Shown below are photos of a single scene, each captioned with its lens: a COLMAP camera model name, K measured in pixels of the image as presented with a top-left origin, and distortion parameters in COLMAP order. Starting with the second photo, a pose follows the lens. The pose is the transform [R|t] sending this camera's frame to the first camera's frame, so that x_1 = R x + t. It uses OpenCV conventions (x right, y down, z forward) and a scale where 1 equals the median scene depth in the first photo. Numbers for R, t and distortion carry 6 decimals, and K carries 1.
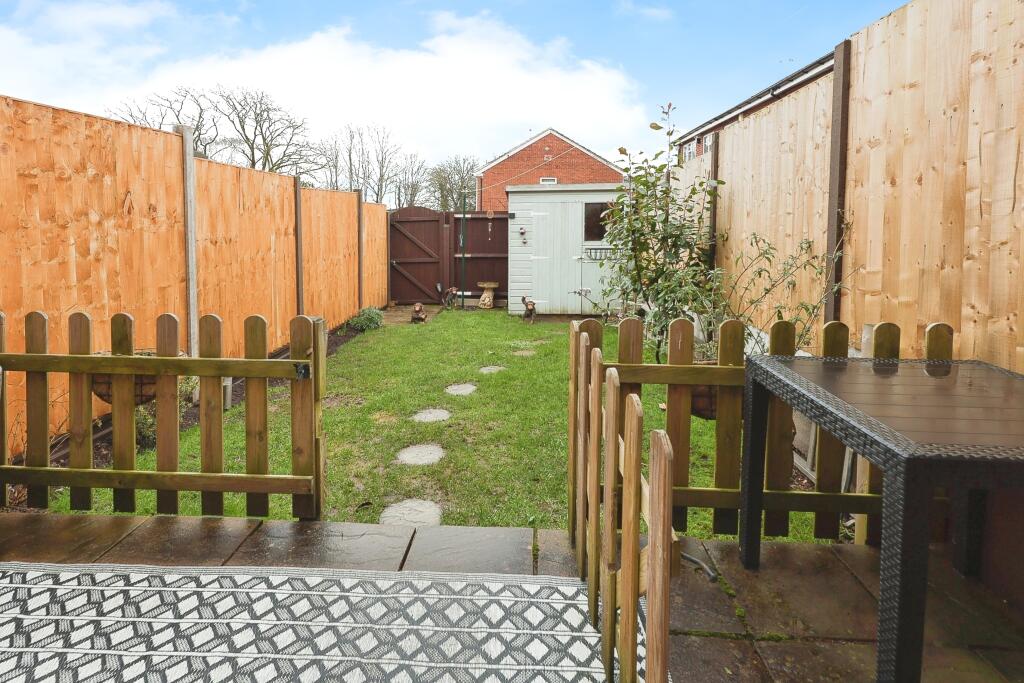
lens RADIAL K [[499.0, 0, 507.7], [0, 499.0, 251.4], [0, 0, 1]] dist [0.004685, -0.005005]
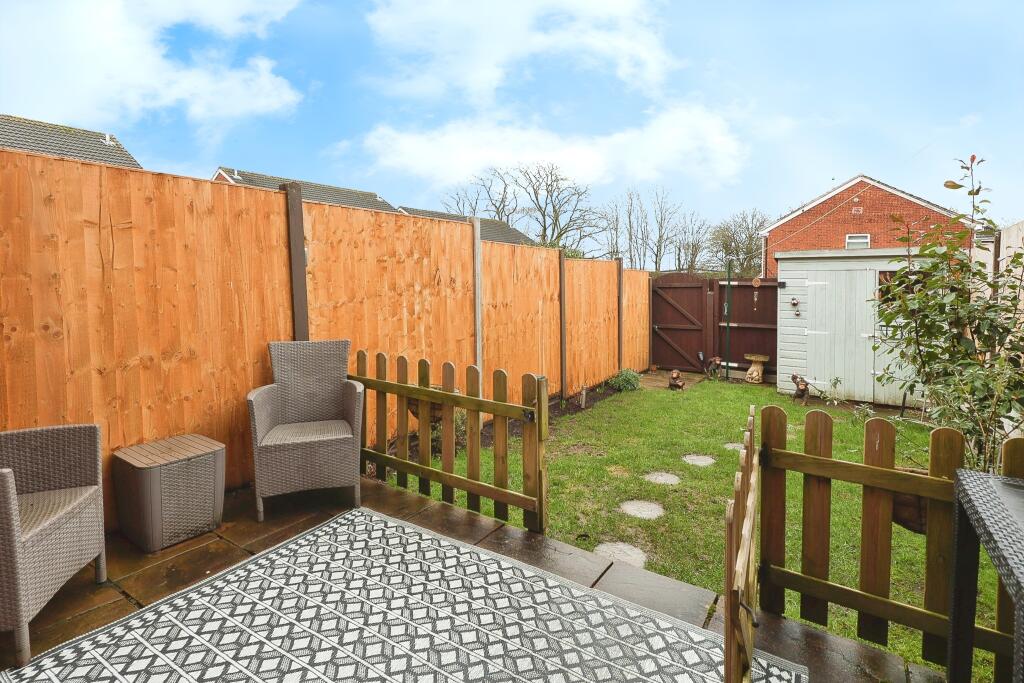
lens RADIAL K [[510.6, 0, 512.0], [0, 510.6, 341.5], [0, 0, 1]] dist [-0.001999, -0.000512]
pose [[0.857153, 0.070614, -0.510199, 0.136365], [-0.040259, 0.996712, 0.070314, -0.028081], [0.513486, -0.039730, 0.857177, -0.096119]]
